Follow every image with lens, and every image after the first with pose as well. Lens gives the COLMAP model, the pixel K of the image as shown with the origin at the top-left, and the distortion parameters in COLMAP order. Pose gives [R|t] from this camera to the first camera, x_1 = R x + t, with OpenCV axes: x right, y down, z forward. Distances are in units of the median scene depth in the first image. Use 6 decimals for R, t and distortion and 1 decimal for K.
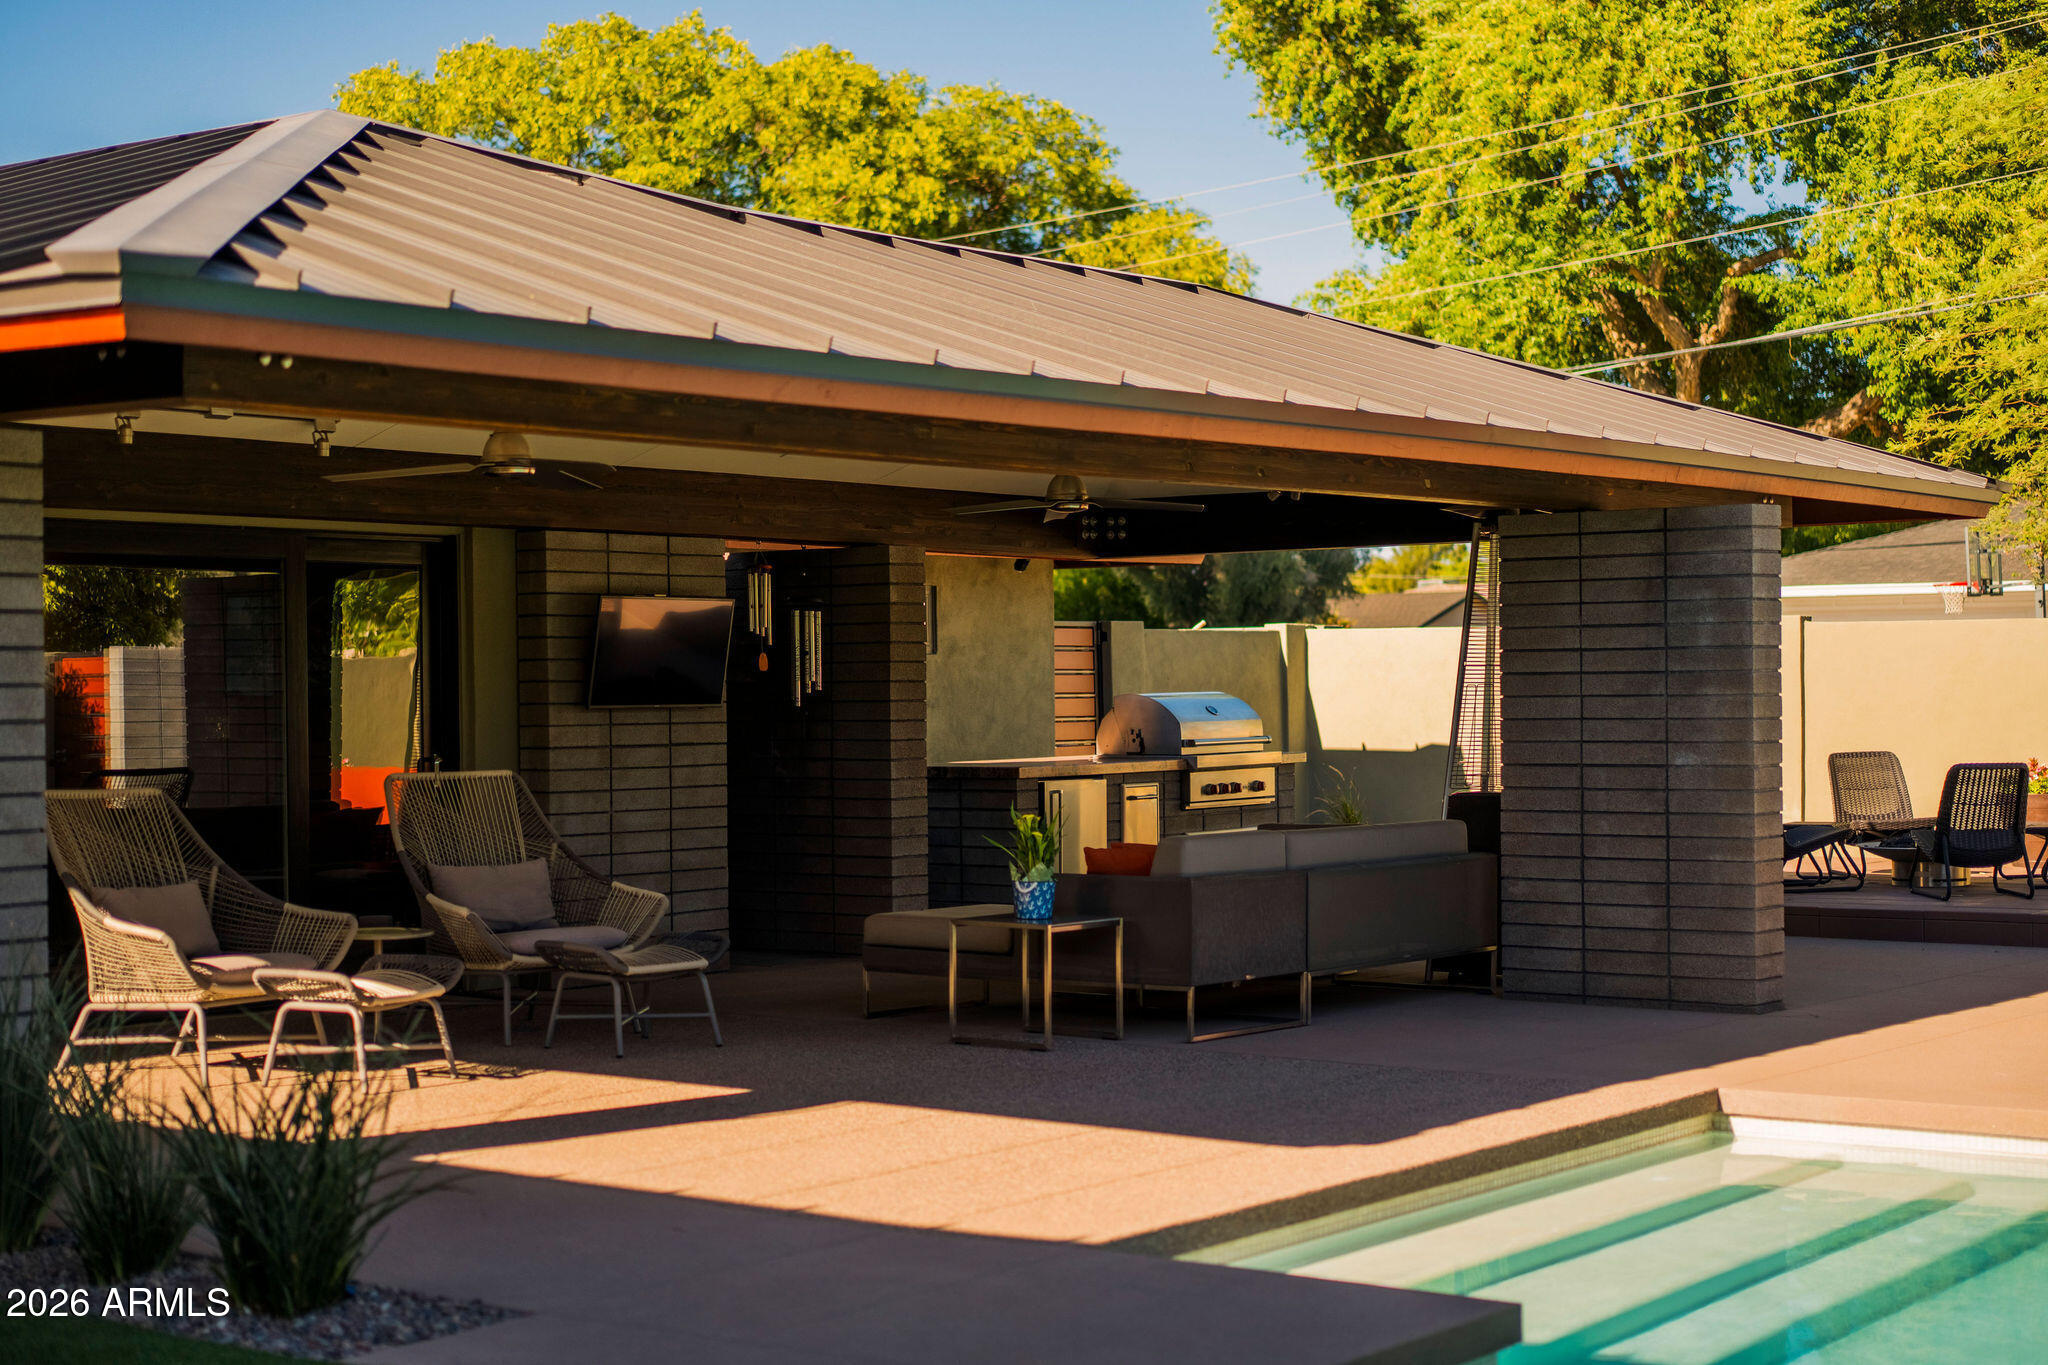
lens RADIAL K [[3158.9, 0, 1023.5], [0, 3158.9, 689.0], [0, 0, 1]] dist [-0.018750, 0.000000]
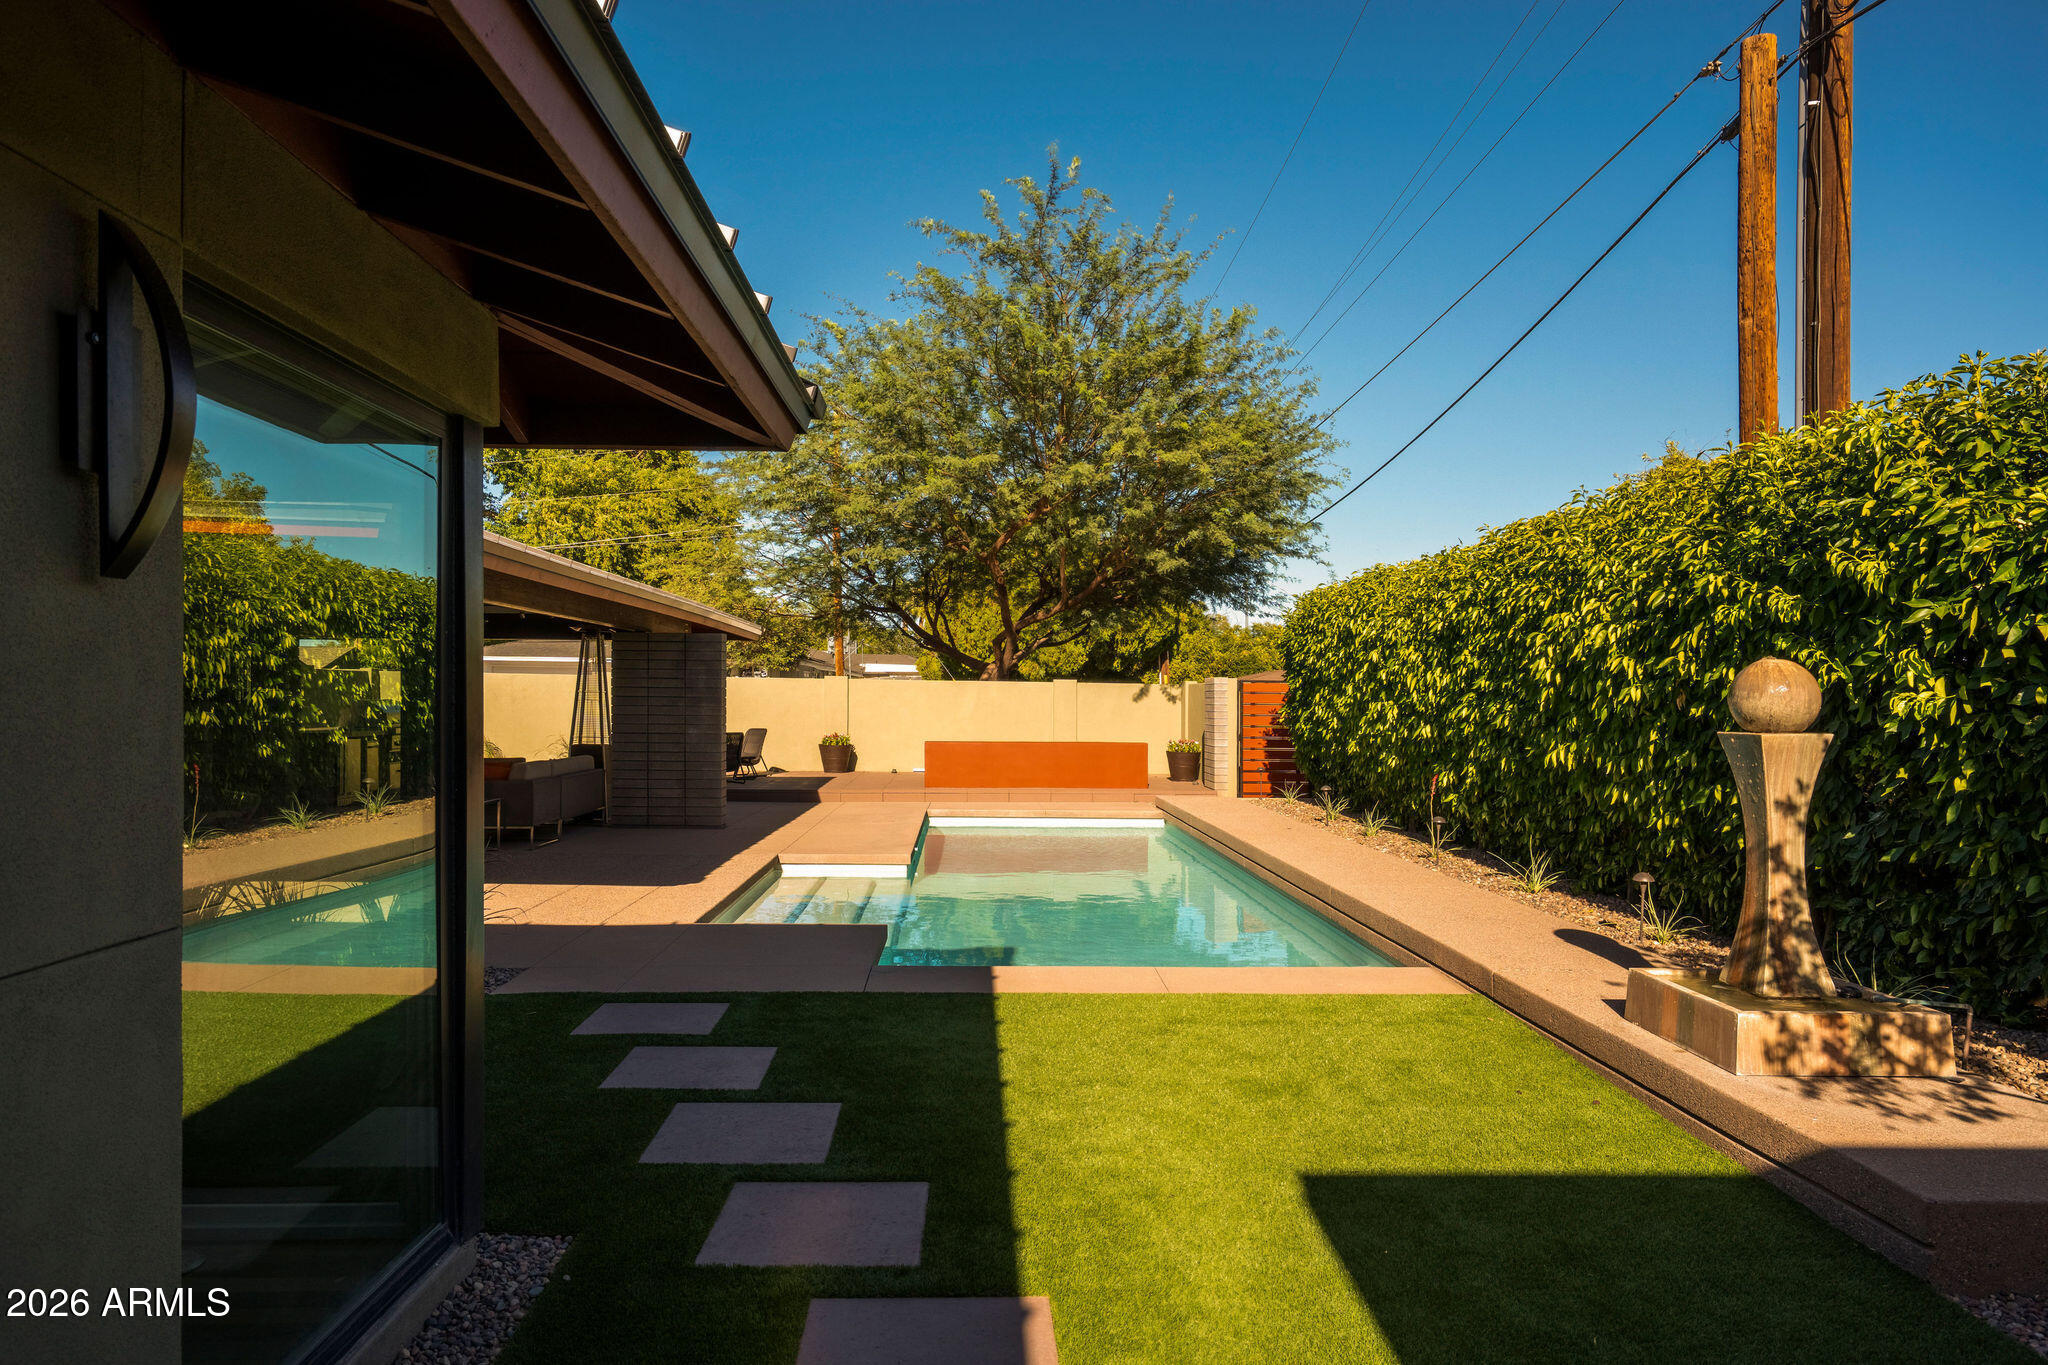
lens RADIAL K [[1281.7, 0, 1014.5], [0, 1281.7, 695.6], [0, 0, 1]] dist [0.003998, 0.003590]
pose [[0.776326, 0.020569, 0.629996, -0.233600], [-0.018668, 0.999779, -0.009638, -0.001410], [-0.630055, -0.004278, 0.776539, 0.021338]]
